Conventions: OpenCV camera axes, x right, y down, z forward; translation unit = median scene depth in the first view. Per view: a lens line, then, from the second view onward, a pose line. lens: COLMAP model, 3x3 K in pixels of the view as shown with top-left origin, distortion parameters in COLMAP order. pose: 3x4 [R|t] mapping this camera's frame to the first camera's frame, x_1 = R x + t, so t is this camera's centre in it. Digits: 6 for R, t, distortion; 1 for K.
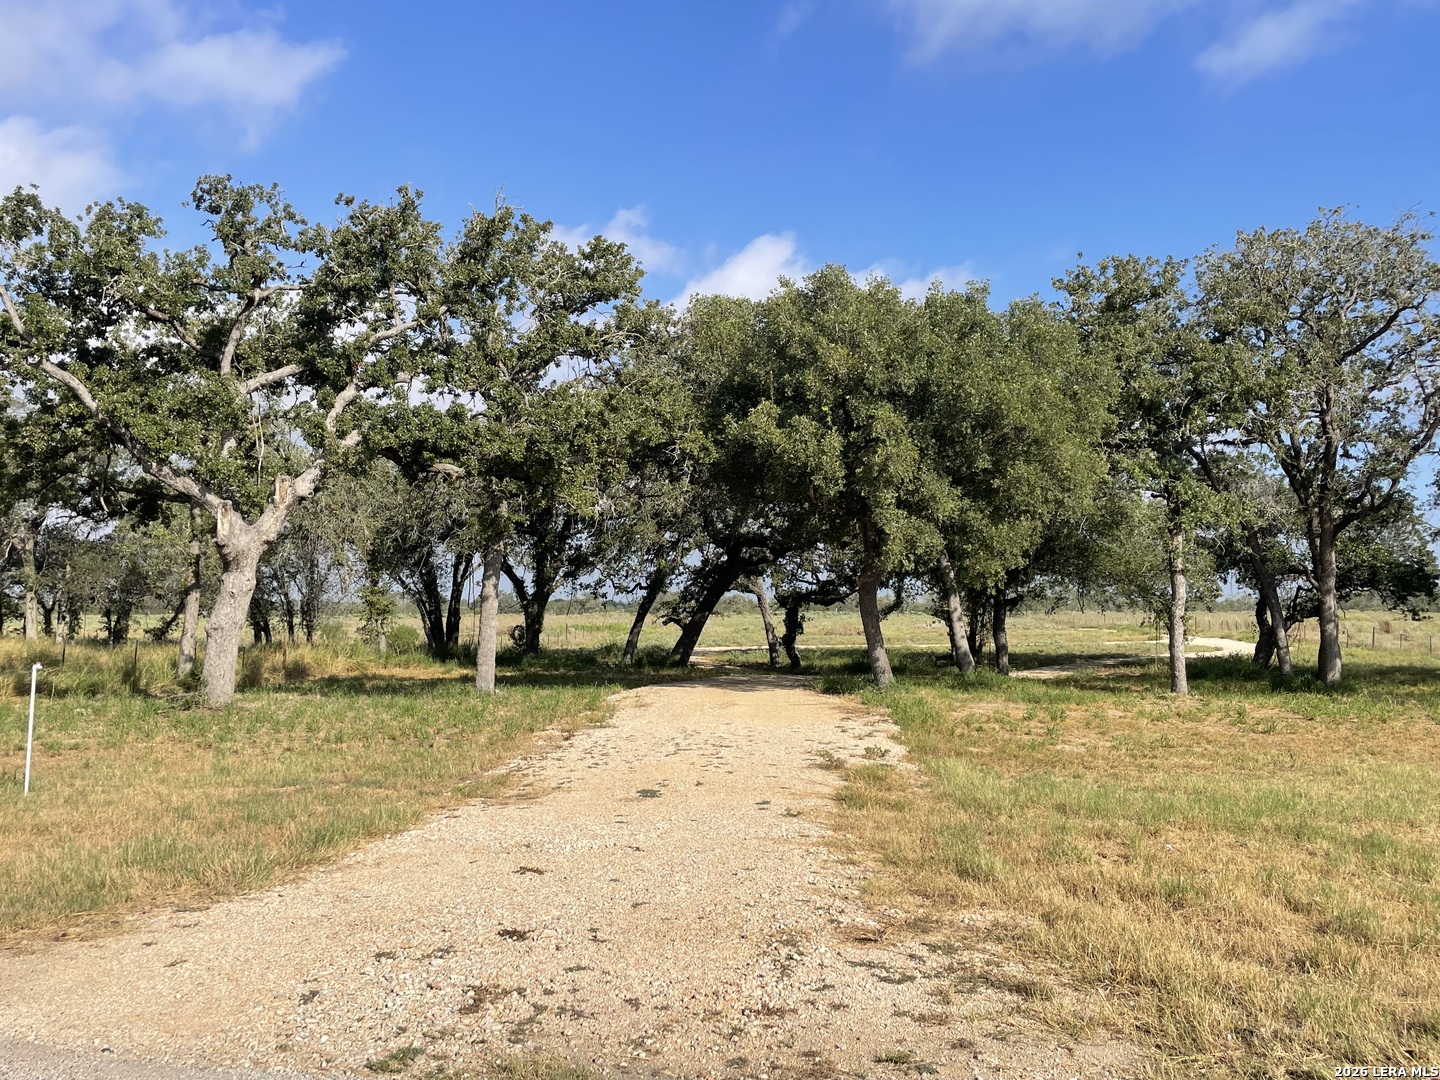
lens RADIAL K [[1237.6, 0, 720.0], [0, 1237.6, 540.0], [0, 0, 1]] dist [0.114860, -0.147834]
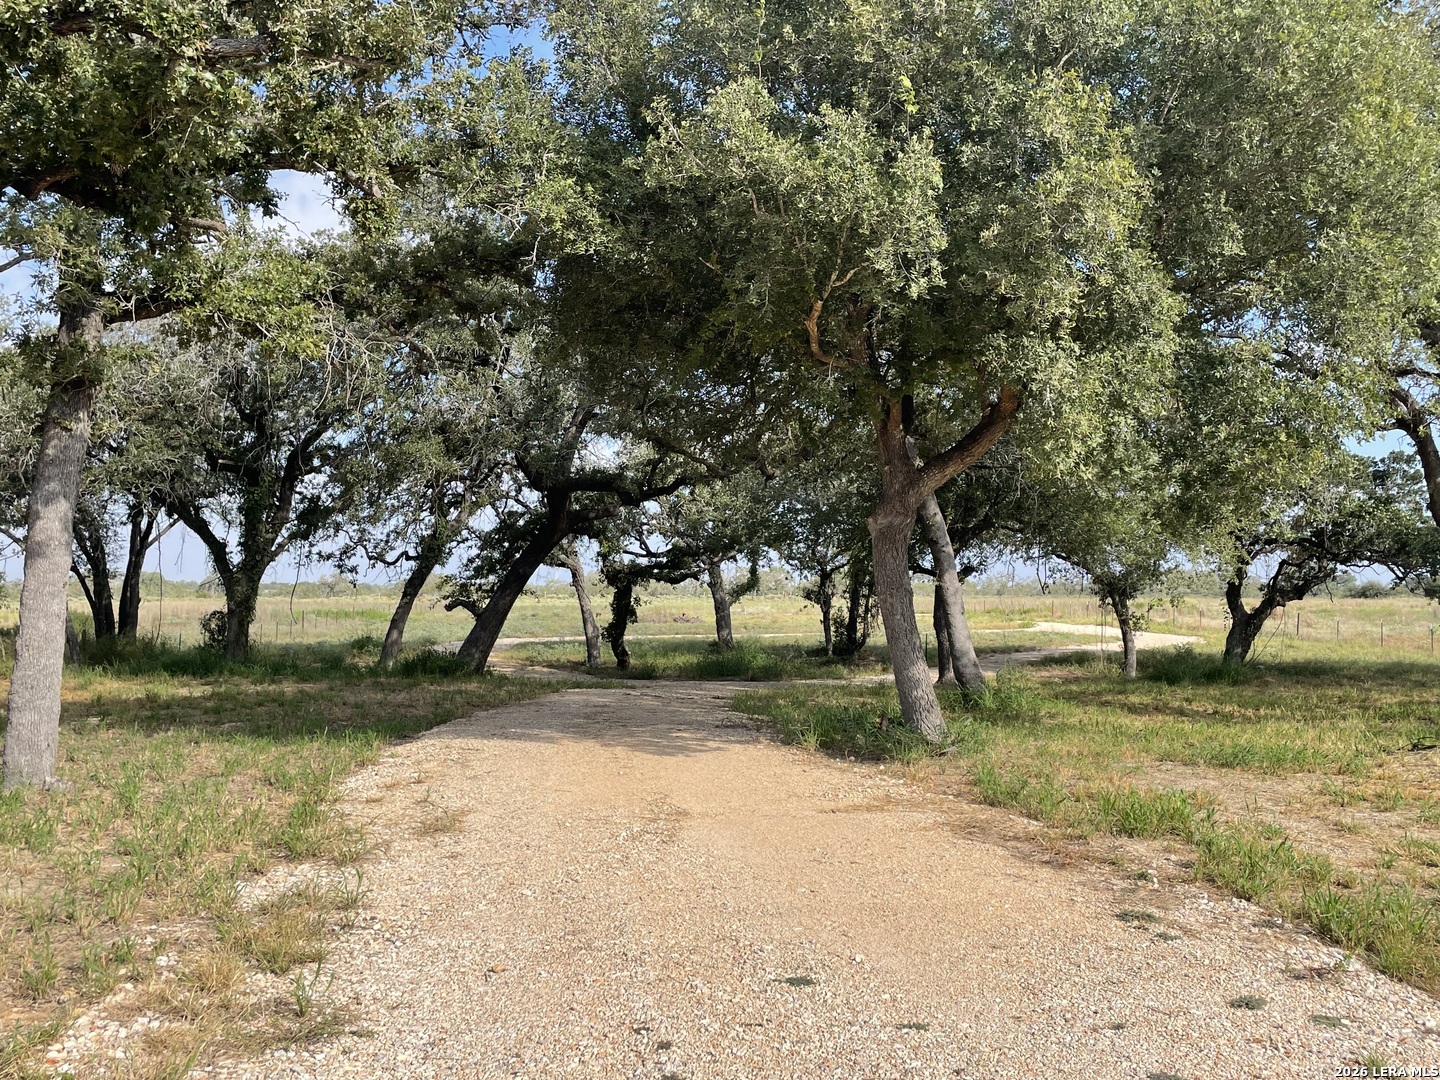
lens RADIAL K [[1291.9, 0, 720.0], [0, 1291.9, 540.0], [0, 0, 1]] dist [0.078566, 0.000360]
pose [[0.984047, 0.010028, 0.177628, -0.042913], [-0.012619, 0.999830, 0.013461, 0.034156], [-0.177463, -0.015488, 0.984006, 0.508736]]
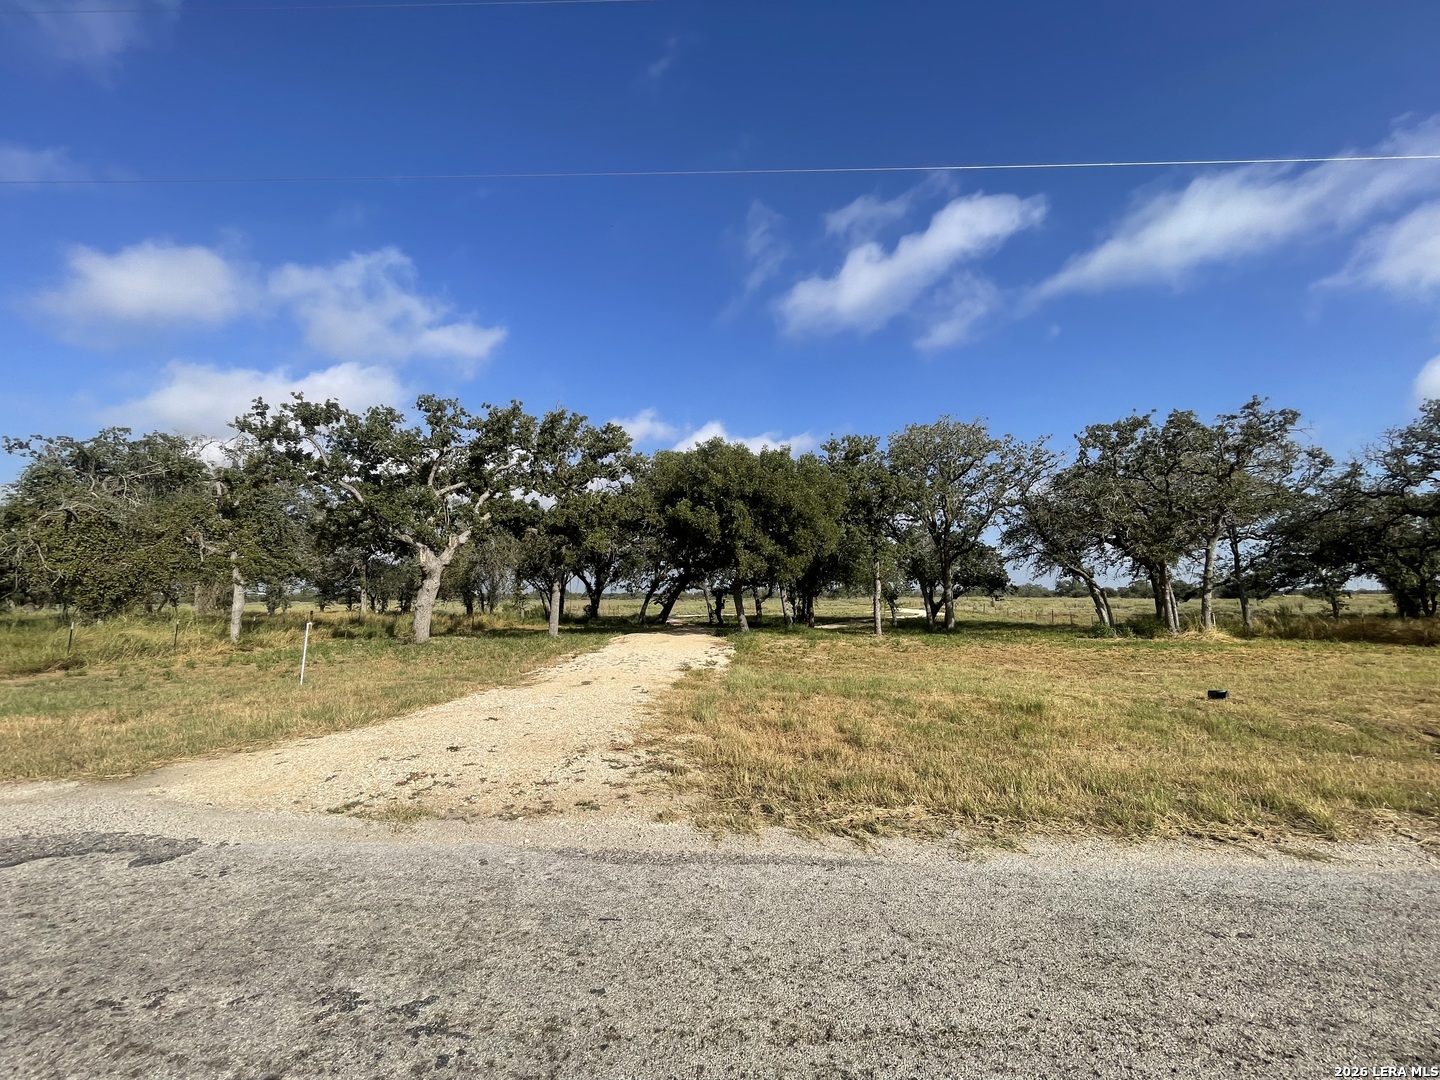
lens RADIAL K [[581.6, 0, 726.2], [0, 581.6, 547.3], [0, 0, 1]] dist [-0.000217, -0.000013]
pose [[0.999112, 0.000616, 0.042121, 0.059167], [0.000636, 0.999558, -0.029720, 0.000732], [-0.042121, 0.029720, 0.998670, -0.002571]]
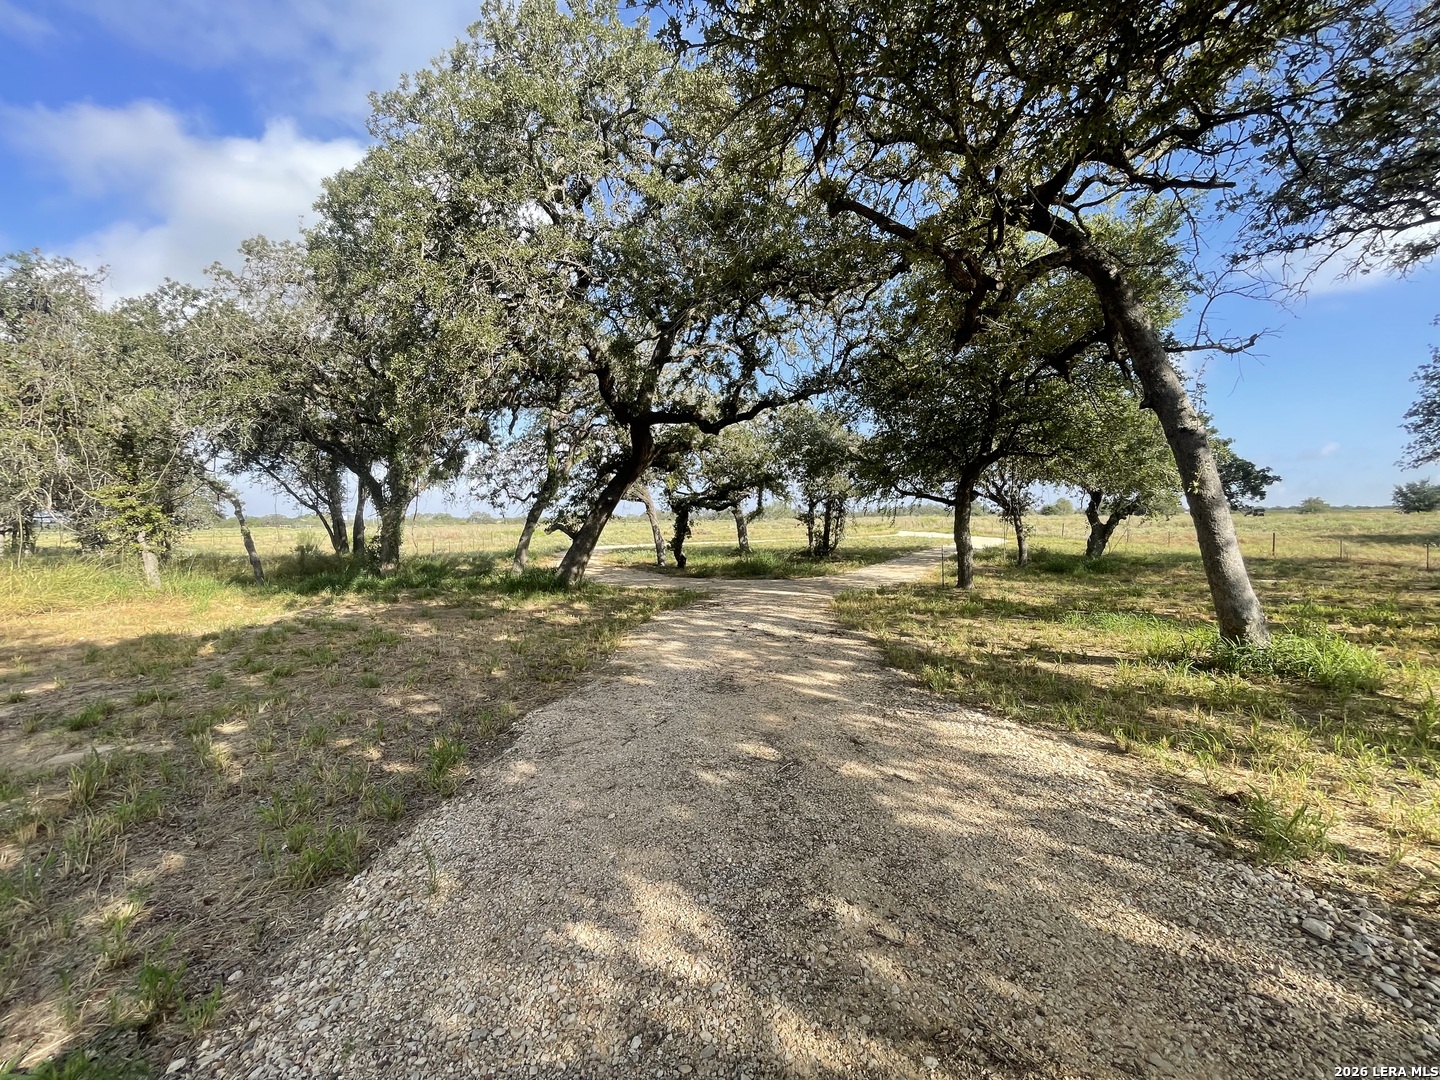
lens RADIAL K [[581.6, 0, 726.2], [0, 581.6, 547.3], [0, 0, 1]] dist [-0.000217, -0.000013]
pose [[0.977245, -0.022763, 0.210888, -0.021830], [0.000968, 0.994693, 0.102882, 0.066927], [-0.212111, -0.100336, 0.972081, 1.045942]]
